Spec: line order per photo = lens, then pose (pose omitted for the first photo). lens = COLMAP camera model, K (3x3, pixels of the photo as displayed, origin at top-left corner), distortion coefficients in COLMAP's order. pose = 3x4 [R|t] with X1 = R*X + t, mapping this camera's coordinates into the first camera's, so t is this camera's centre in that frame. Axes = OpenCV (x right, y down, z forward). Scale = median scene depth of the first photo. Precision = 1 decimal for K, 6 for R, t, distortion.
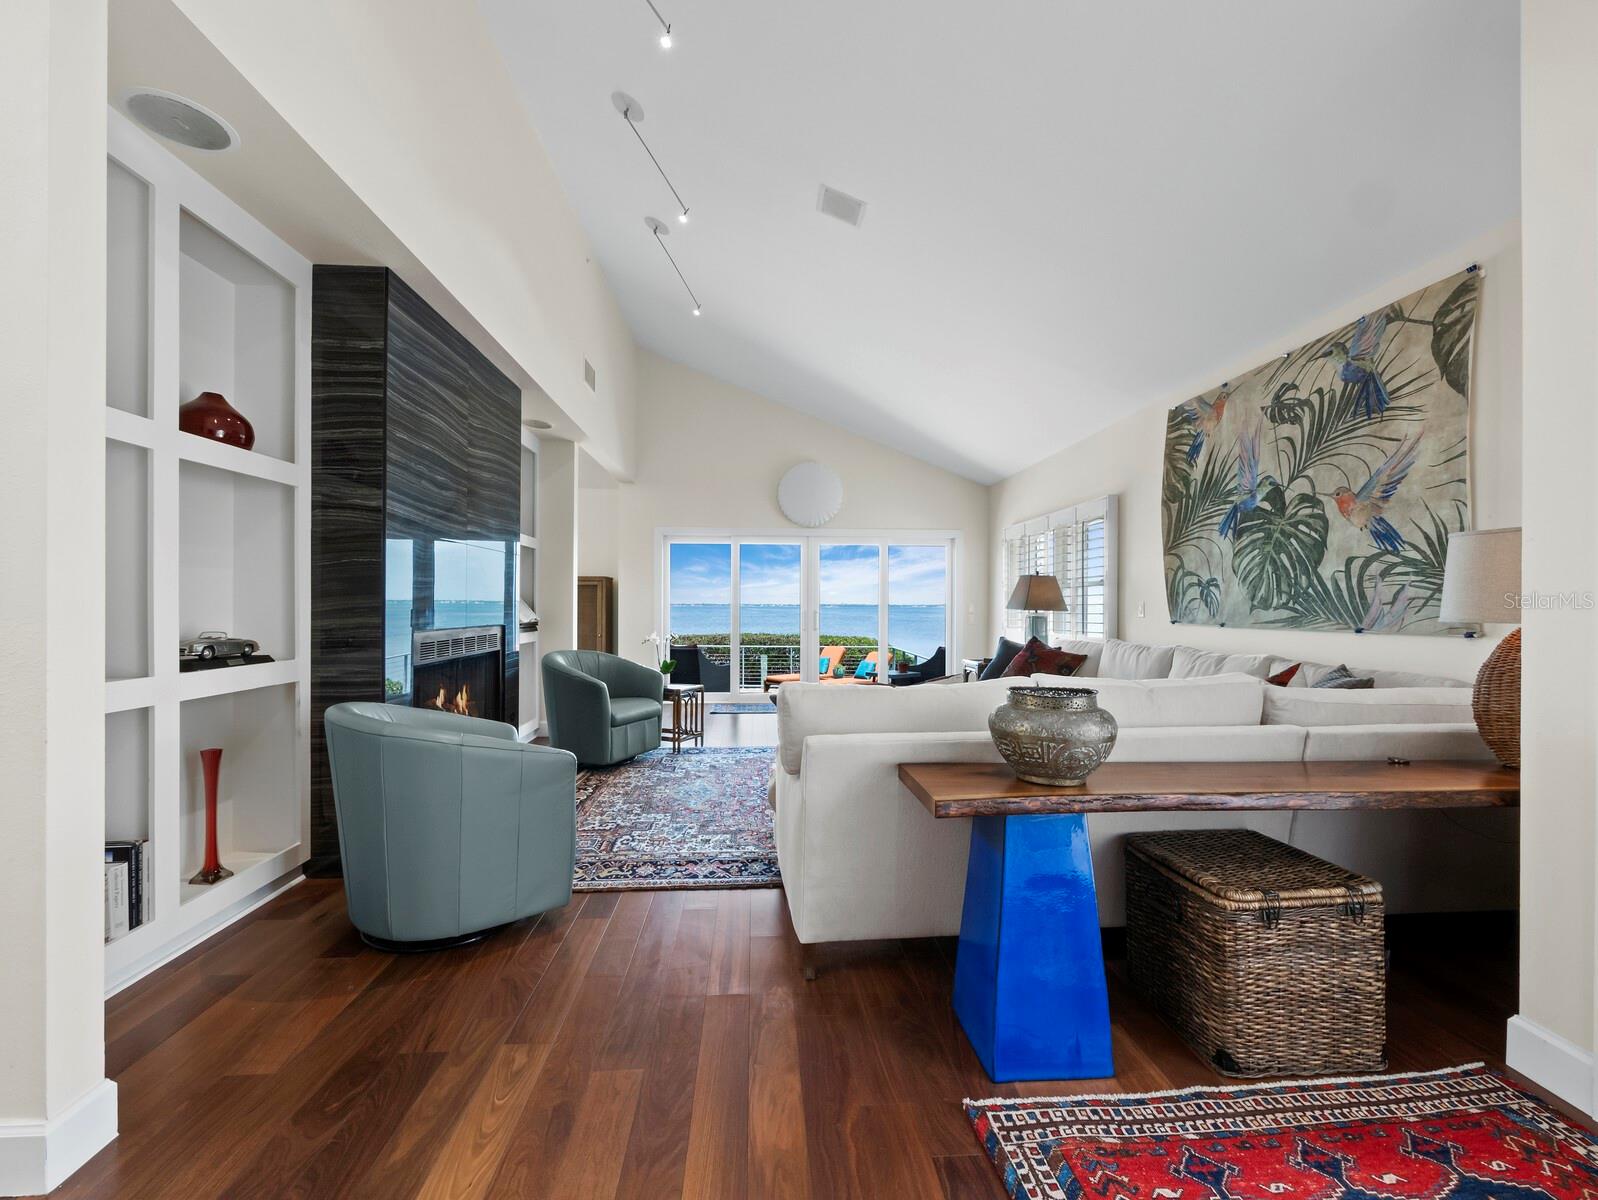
lens RADIAL K [[662.4, 0, 800.0], [0, 662.4, 603.4], [0, 0, 1]] dist [-0.006023, 0.000120]
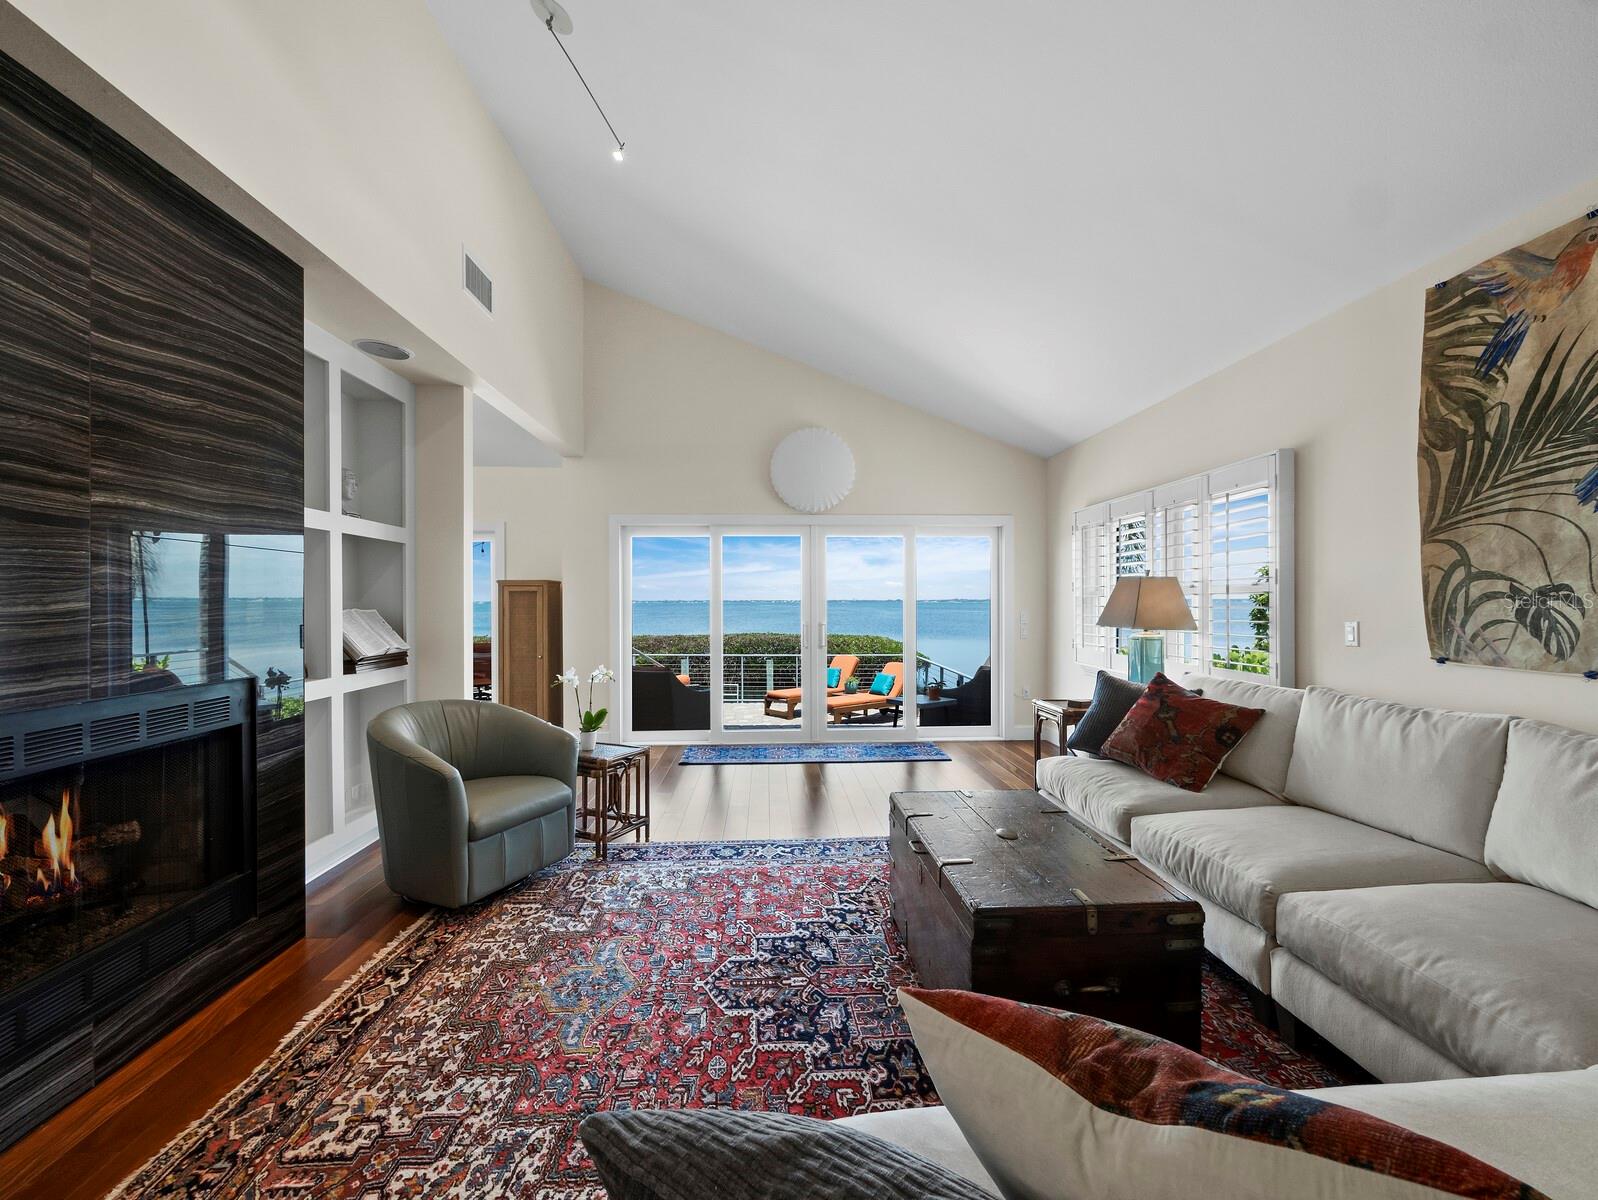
lens RADIAL K [[662.4, 0, 800.8], [0, 662.4, 601.8], [0, 0, 1]] dist [-0.006023, 0.000120]
pose [[0.999855, -0.007738, -0.015186, 0.022868], [0.007777, 0.999967, 0.002534, -0.029341], [0.015166, -0.002652, 0.999881, 0.445717]]
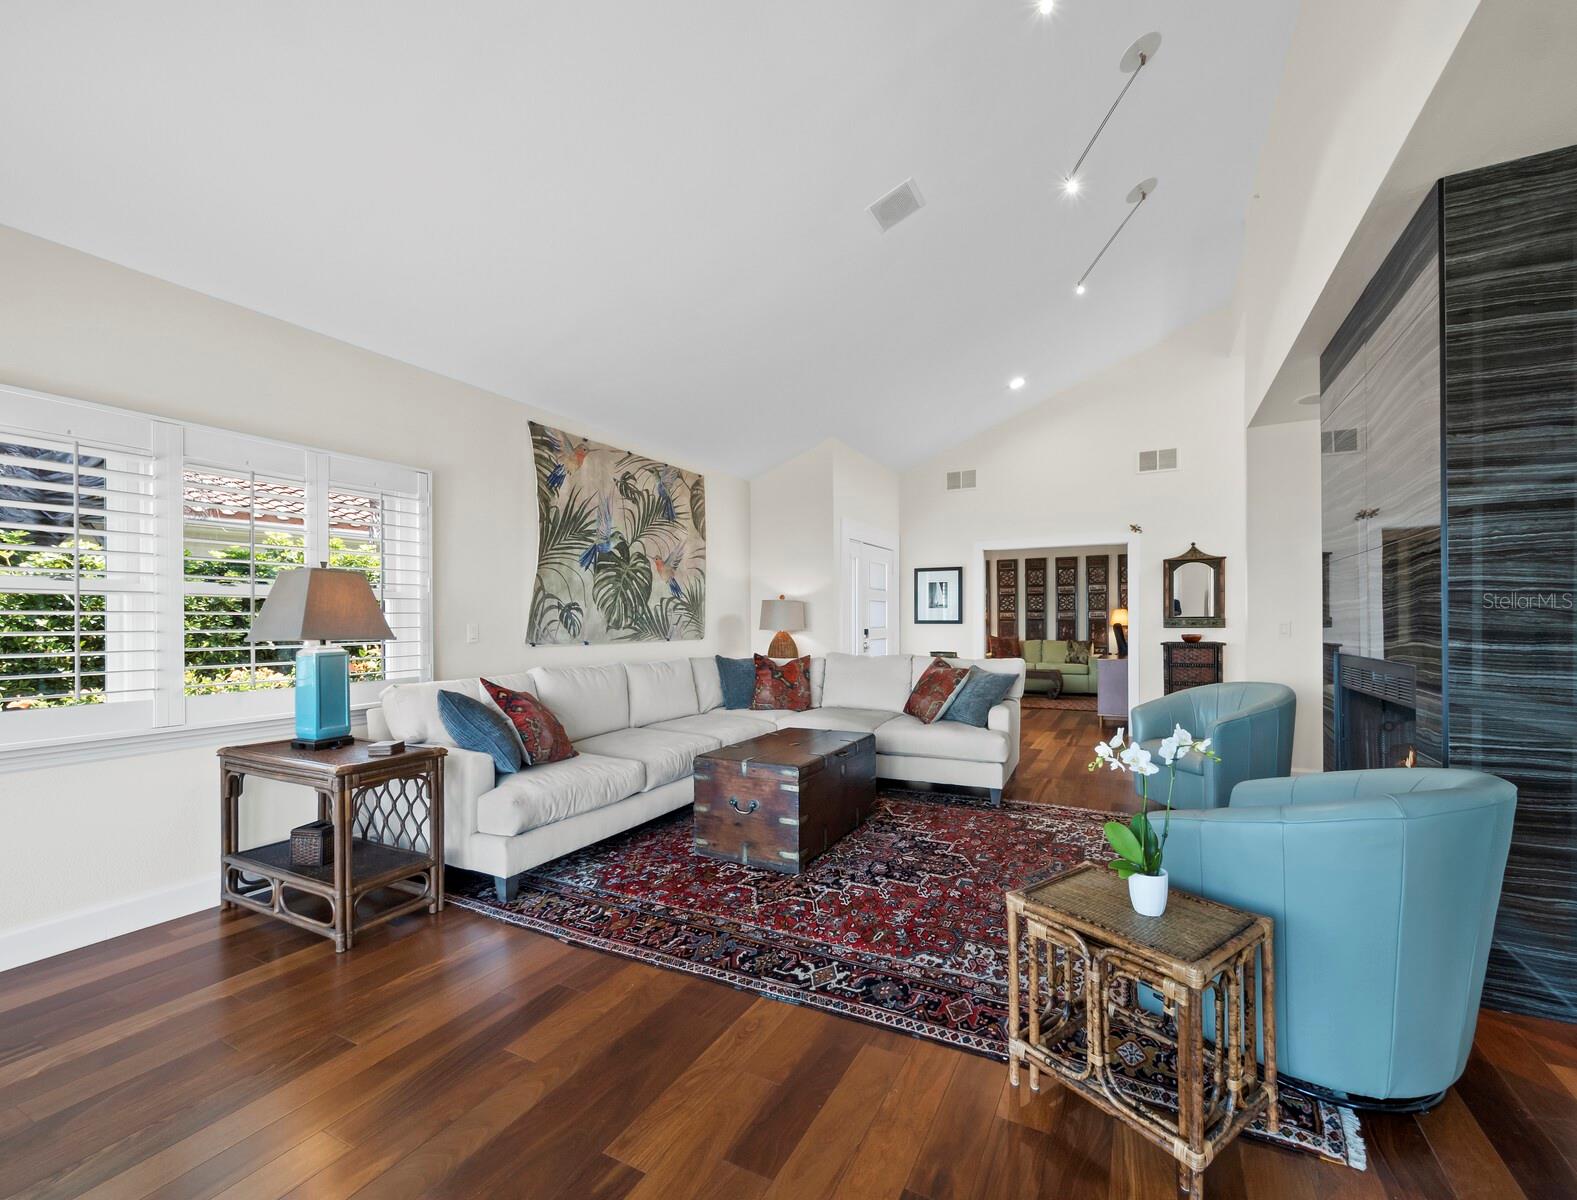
lens RADIAL K [[683.6, 0, 800.5], [0, 683.6, 623.2], [0, 0, 1]] dist [0.003458, -0.000189]
pose [[-0.857414, -0.002639, 0.514621, -0.297351], [-0.001023, 0.999994, 0.003423, -0.007041], [-0.514627, 0.002408, -0.857411, 1.739002]]
